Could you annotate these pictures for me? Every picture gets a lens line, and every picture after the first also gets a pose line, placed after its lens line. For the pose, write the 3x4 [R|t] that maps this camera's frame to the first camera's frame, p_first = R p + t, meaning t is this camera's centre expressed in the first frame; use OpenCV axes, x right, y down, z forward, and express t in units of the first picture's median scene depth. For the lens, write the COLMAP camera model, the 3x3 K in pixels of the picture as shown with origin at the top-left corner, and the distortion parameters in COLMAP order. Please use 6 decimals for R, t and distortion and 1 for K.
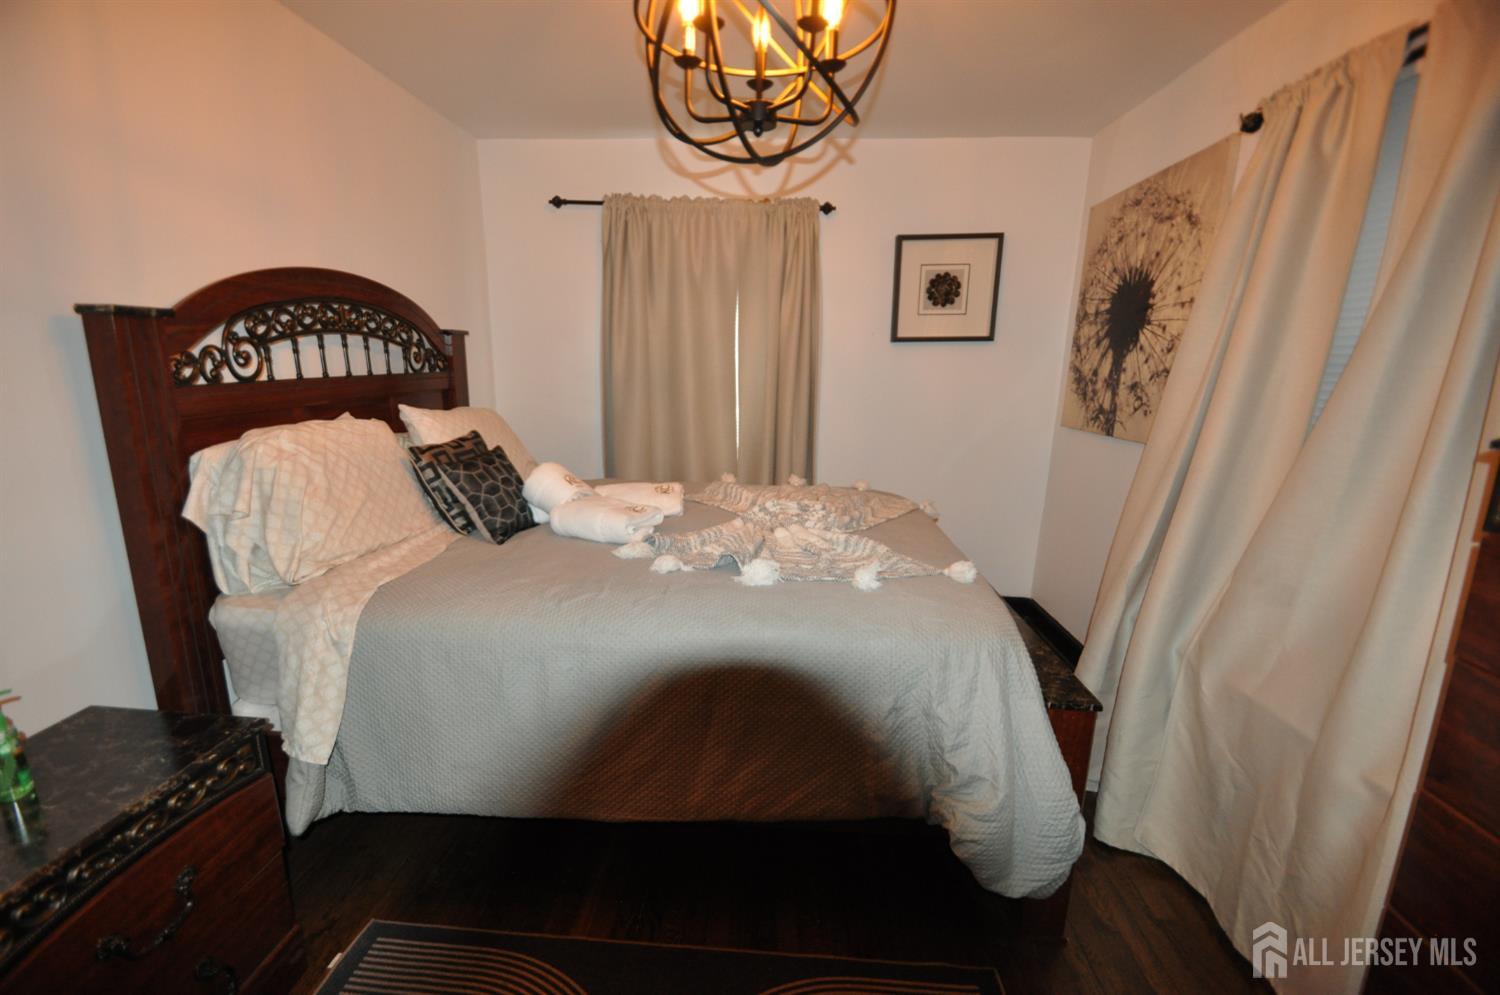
lens RADIAL K [[660.7, 0, 732.9], [0, 660.7, 514.5], [0, 0, 1]] dist [0.015551, -0.016339]
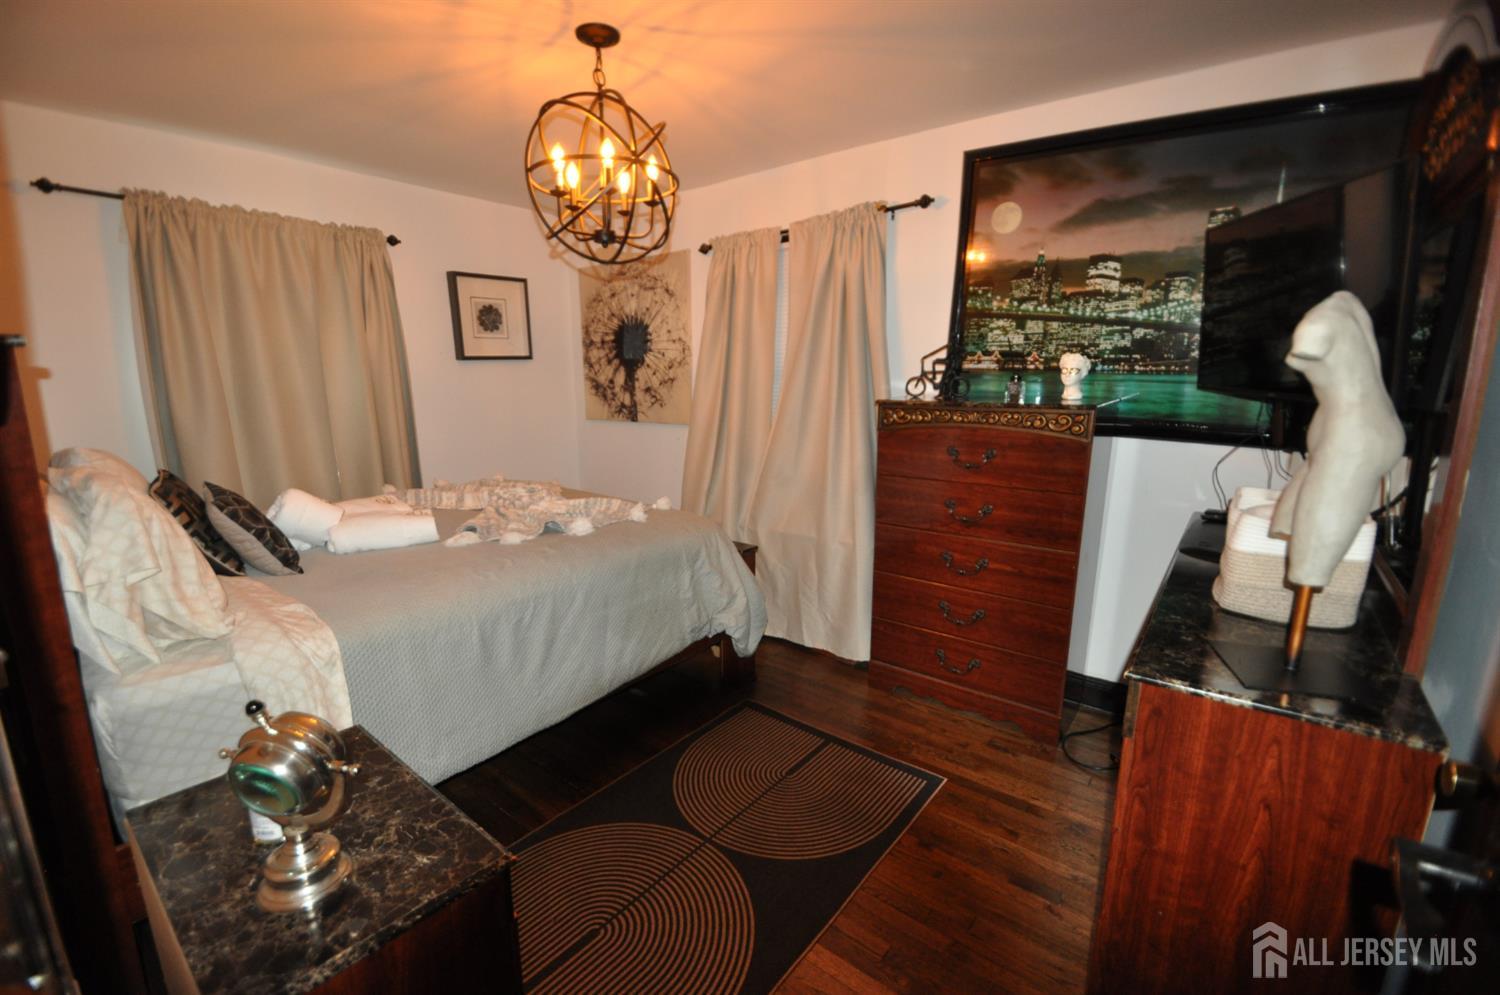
lens RADIAL K [[660.7, 0, 744.9], [0, 660.7, 502.2], [0, 0, 1]] dist [0.015551, -0.016339]
pose [[0.557473, -0.175553, 0.811421, -0.616765], [0.198145, 0.977276, 0.075304, -0.000825], [-0.806202, 0.118799, 0.579590, -0.084238]]
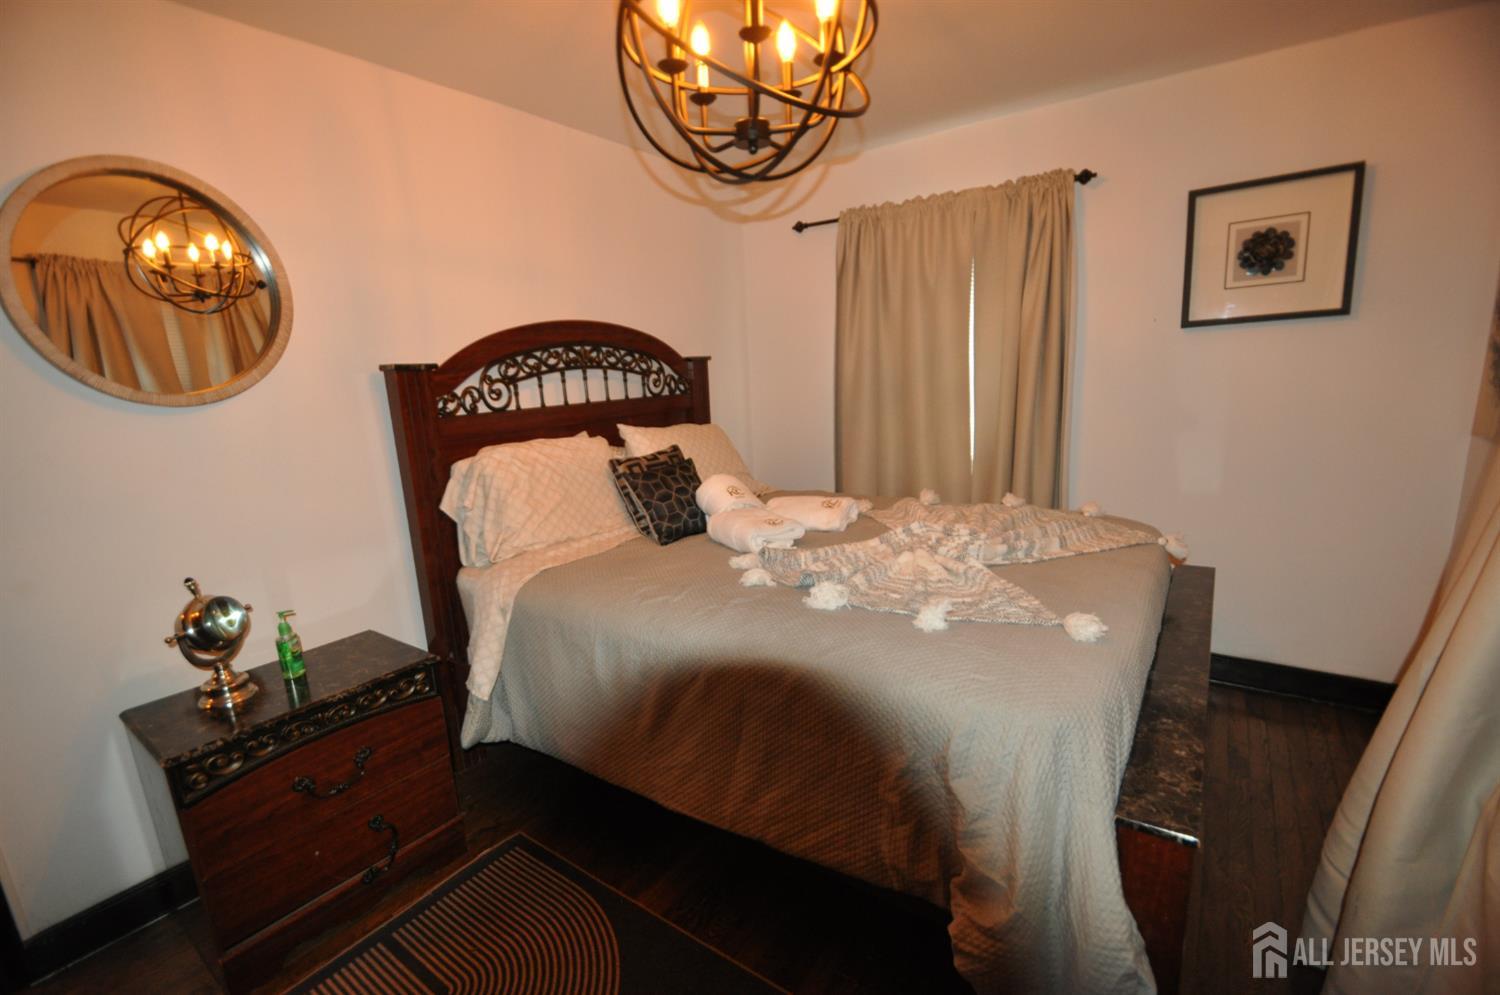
lens RADIAL K [[660.7, 0, 736.2], [0, 660.7, 513.7], [0, 0, 1]] dist [0.015551, -0.016339]
pose [[0.845599, 0.053255, -0.531155, 0.286904], [-0.059419, 0.998218, 0.005489, -0.018655], [0.530501, 0.026919, 0.847257, 0.080236]]
